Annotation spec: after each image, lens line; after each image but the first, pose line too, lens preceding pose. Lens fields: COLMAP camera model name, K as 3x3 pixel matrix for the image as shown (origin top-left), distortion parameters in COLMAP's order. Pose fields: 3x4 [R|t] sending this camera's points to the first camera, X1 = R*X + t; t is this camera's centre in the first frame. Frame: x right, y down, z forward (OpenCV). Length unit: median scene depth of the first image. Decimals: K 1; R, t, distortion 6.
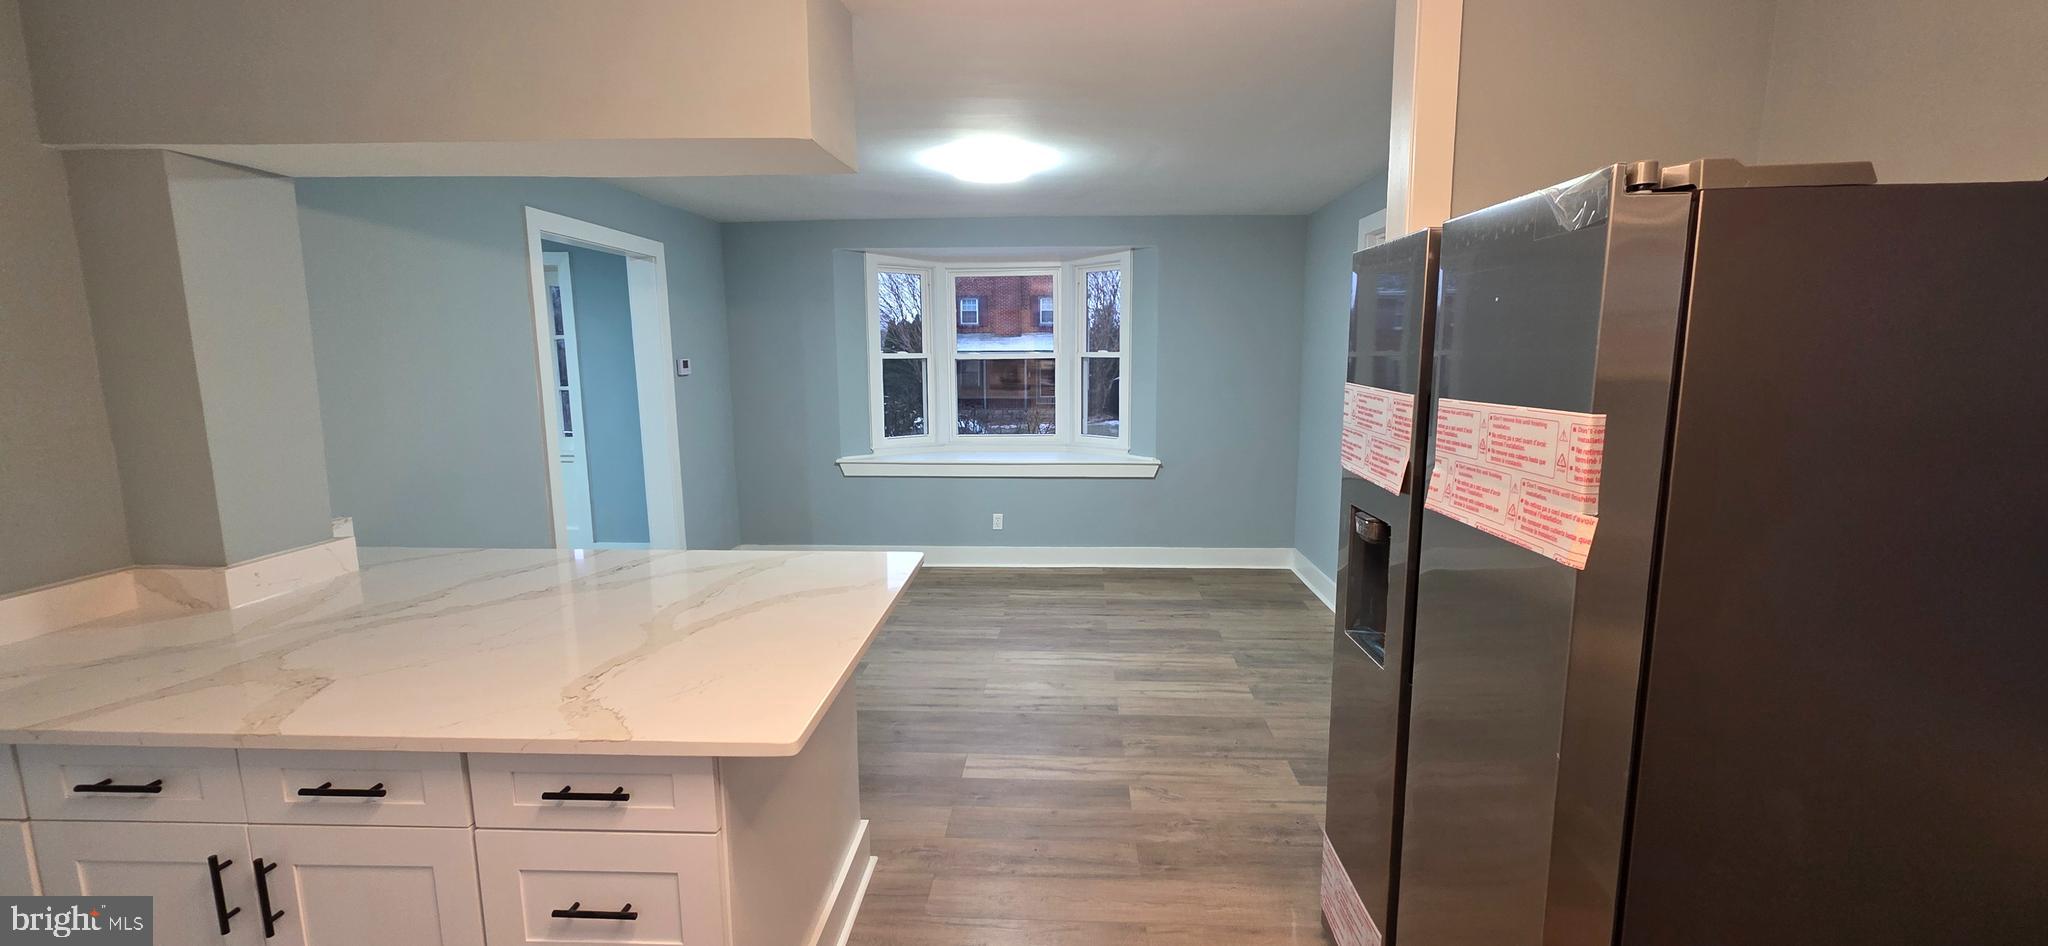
lens RADIAL K [[826.1, 0, 1024.0], [0, 826.1, 473.0], [0, 0, 1]] dist [-0.000607, -0.000014]
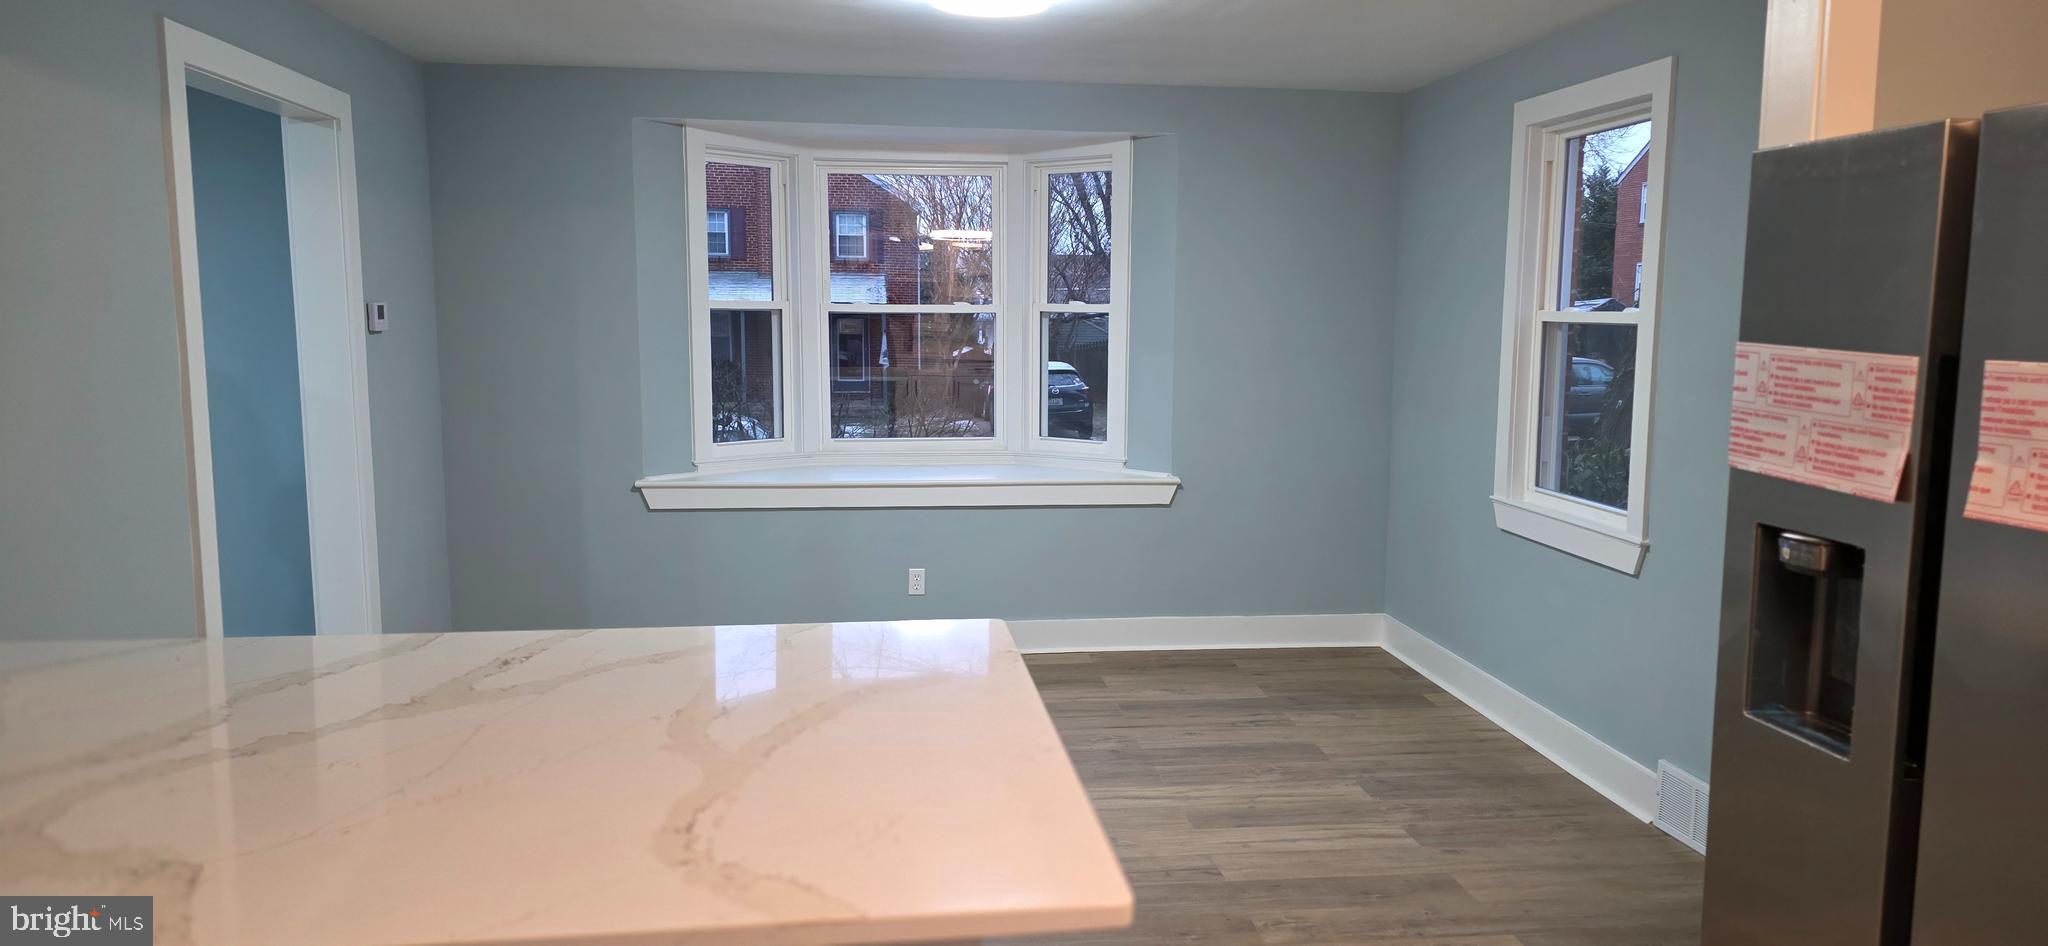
lens RADIAL K [[1382.1, 0, 1024.0], [0, 1382.1, 473.0], [0, 0, 1]] dist [0.071800, -0.073282]
pose [[0.983548, -0.008465, 0.180448, -0.169142], [0.013271, 0.999588, -0.025439, 0.008028], [-0.180158, 0.027416, 0.983256, -0.007287]]
